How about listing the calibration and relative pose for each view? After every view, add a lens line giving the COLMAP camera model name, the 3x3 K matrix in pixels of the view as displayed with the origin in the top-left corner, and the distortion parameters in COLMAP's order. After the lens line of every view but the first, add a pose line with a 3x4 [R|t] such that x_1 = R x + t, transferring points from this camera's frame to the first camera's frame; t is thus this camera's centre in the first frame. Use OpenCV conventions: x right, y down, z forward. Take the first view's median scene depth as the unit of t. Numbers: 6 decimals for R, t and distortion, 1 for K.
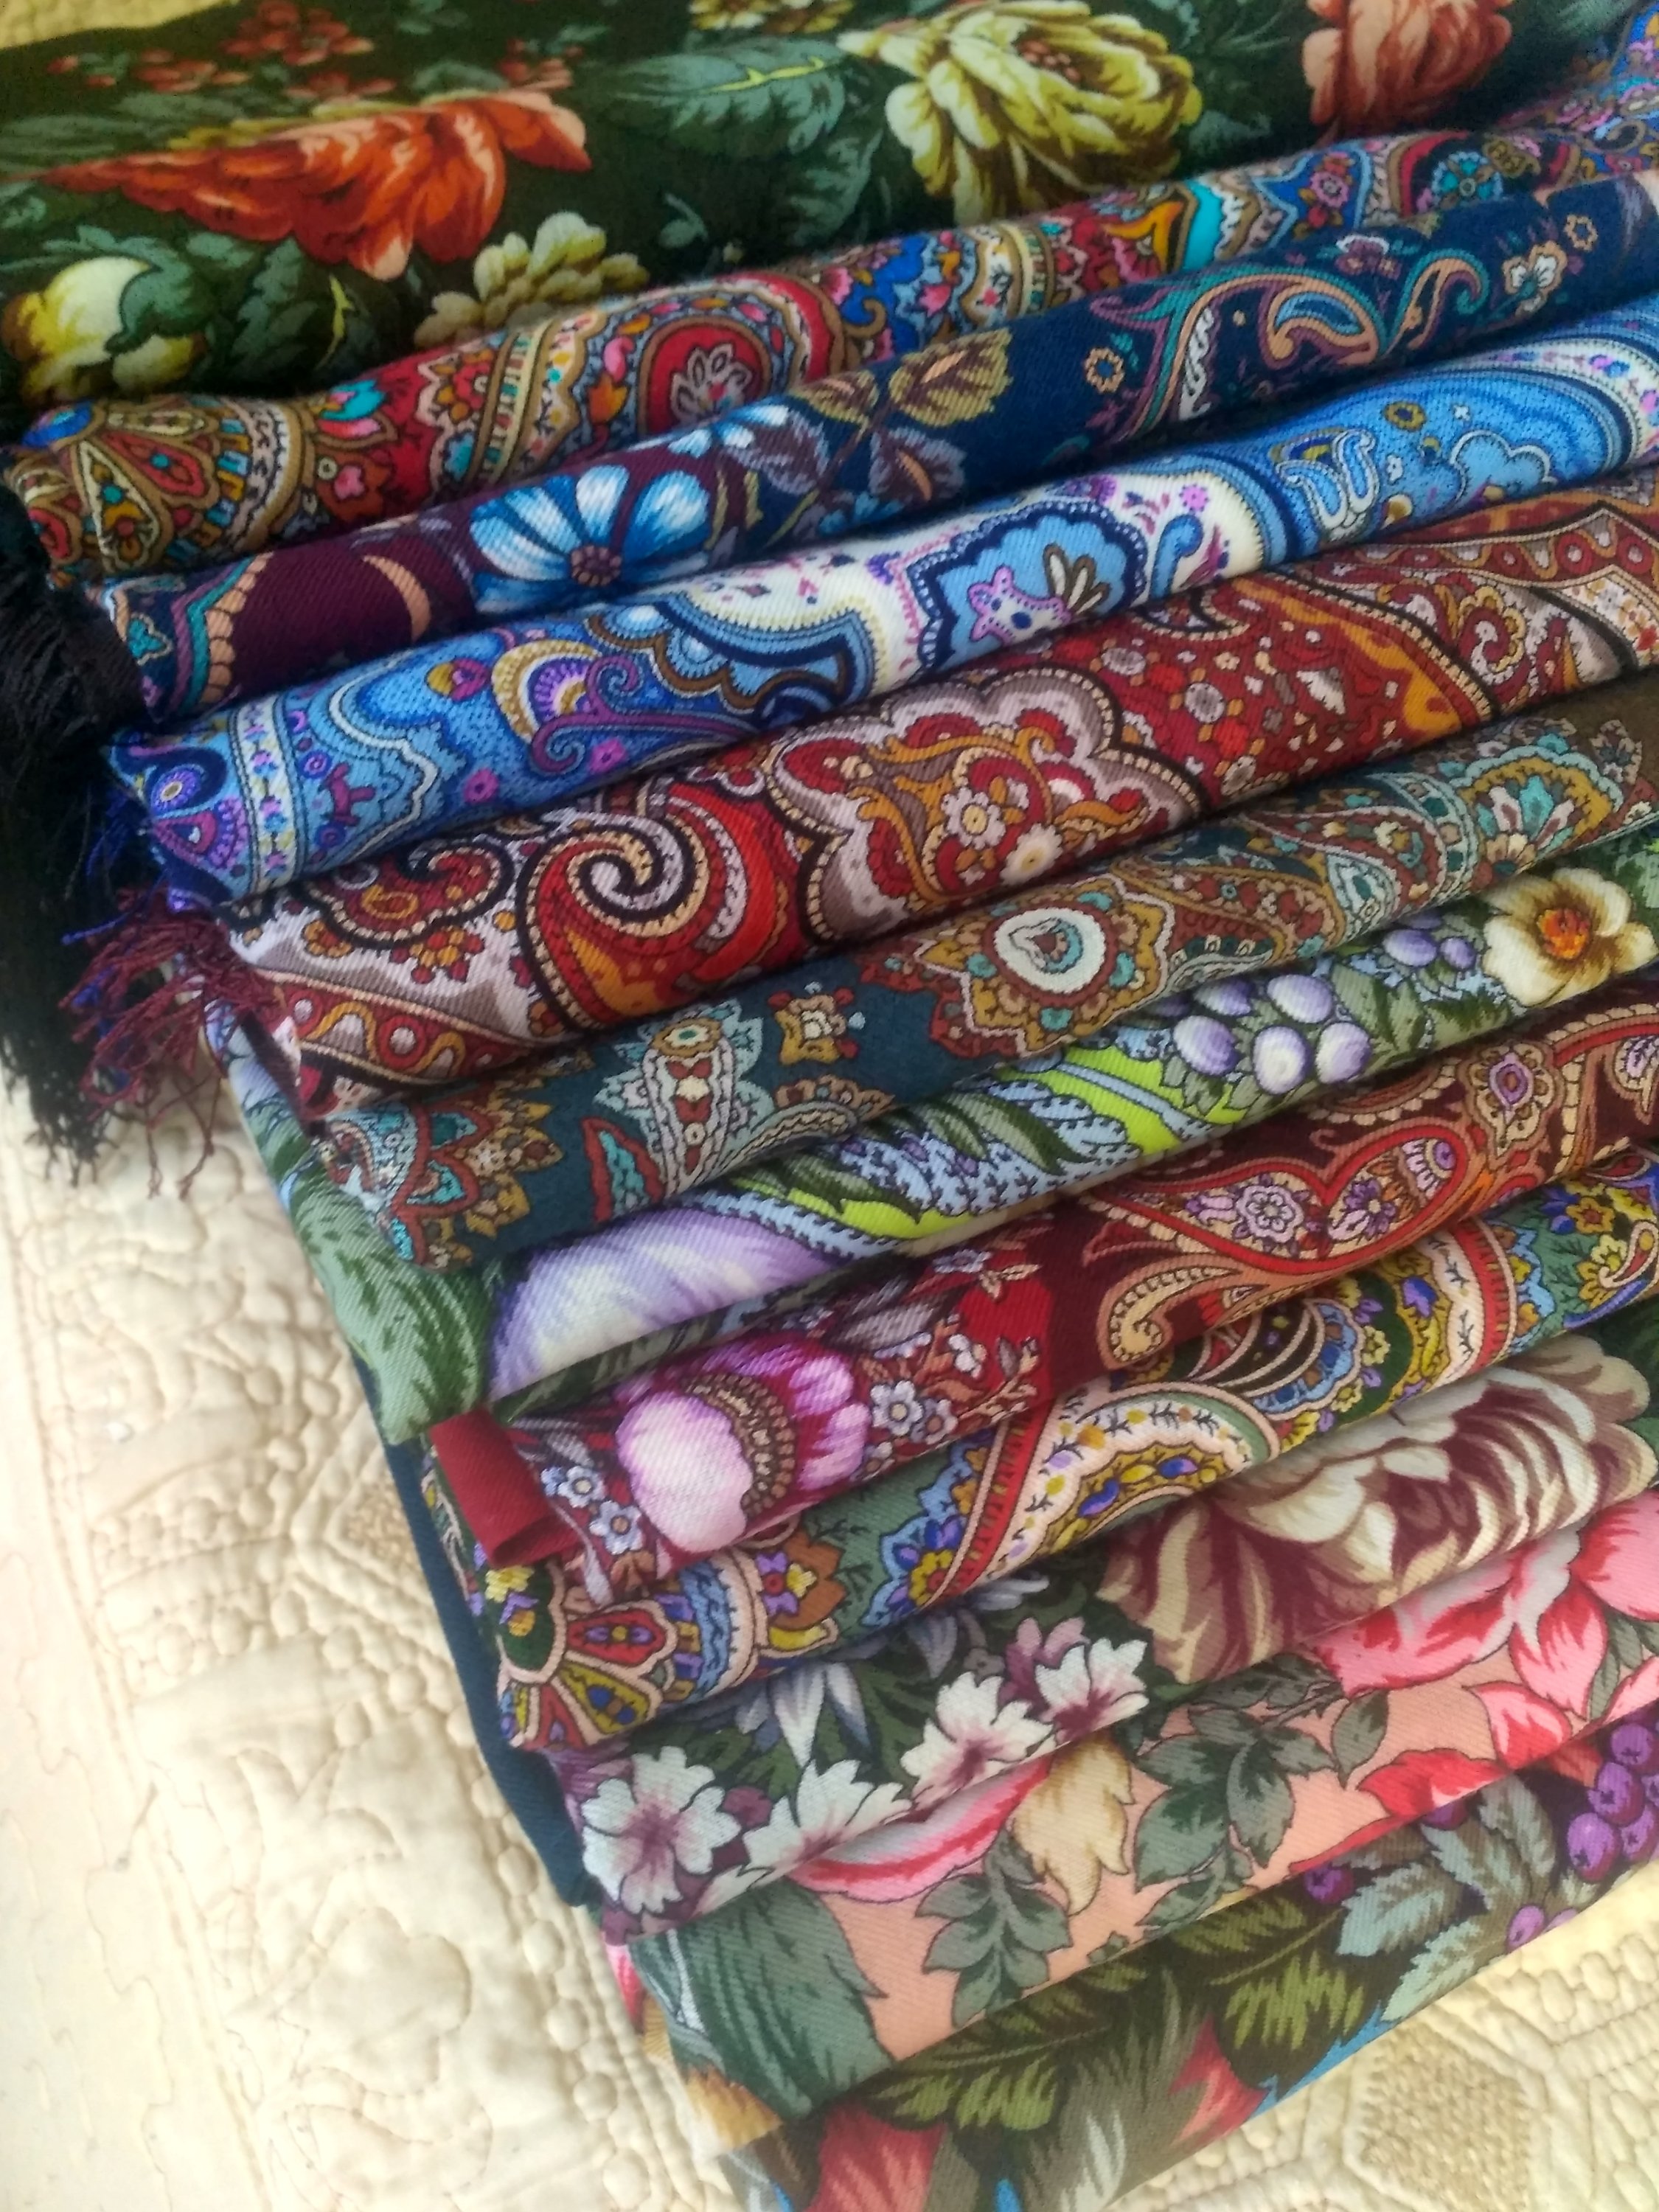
lens RADIAL K [[1931.7, 0, 833.0], [0, 1931.7, 1135.9], [0, 0, 1]] dist [0.097362, -0.235483]
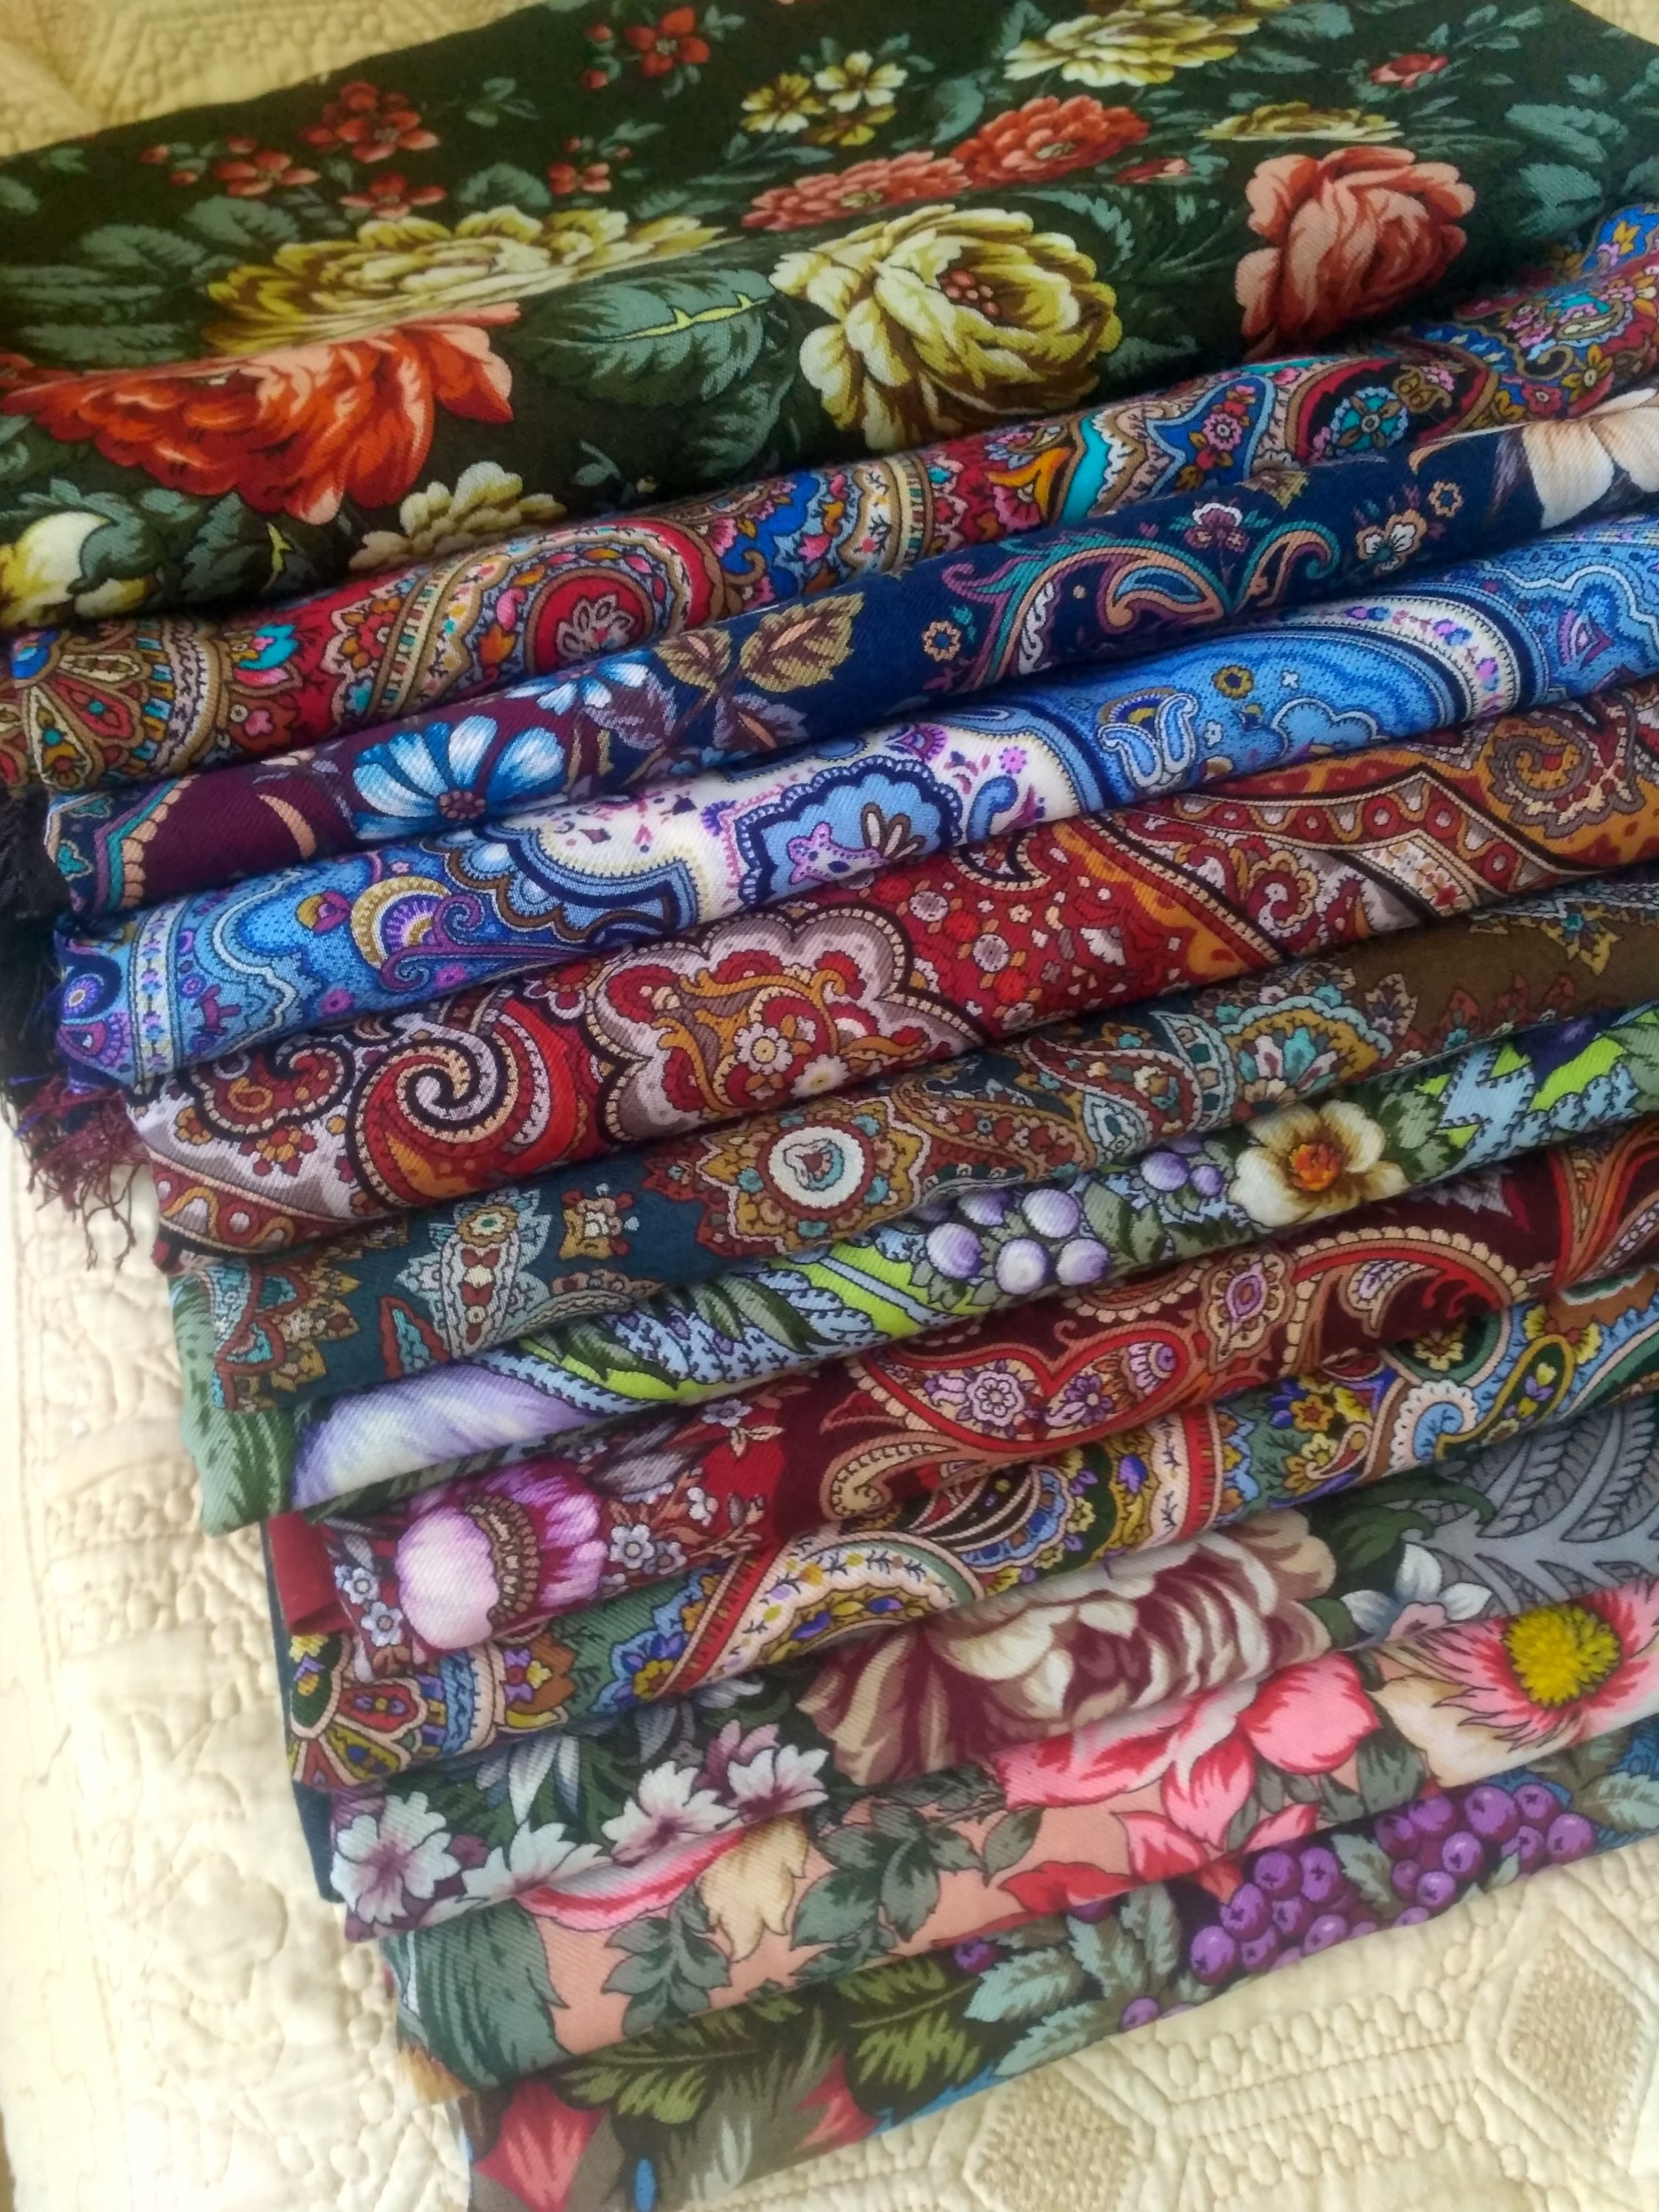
lens RADIAL K [[1911.3, 0, 834.3], [0, 1911.3, 1133.2], [0, 0, 1]] dist [0.106785, -0.274109]
pose [[0.988805, 0.109260, -0.101624, 0.233518], [-0.098153, 0.989235, 0.108537, -0.238742], [0.112388, -0.097347, 0.988884, -0.138431]]
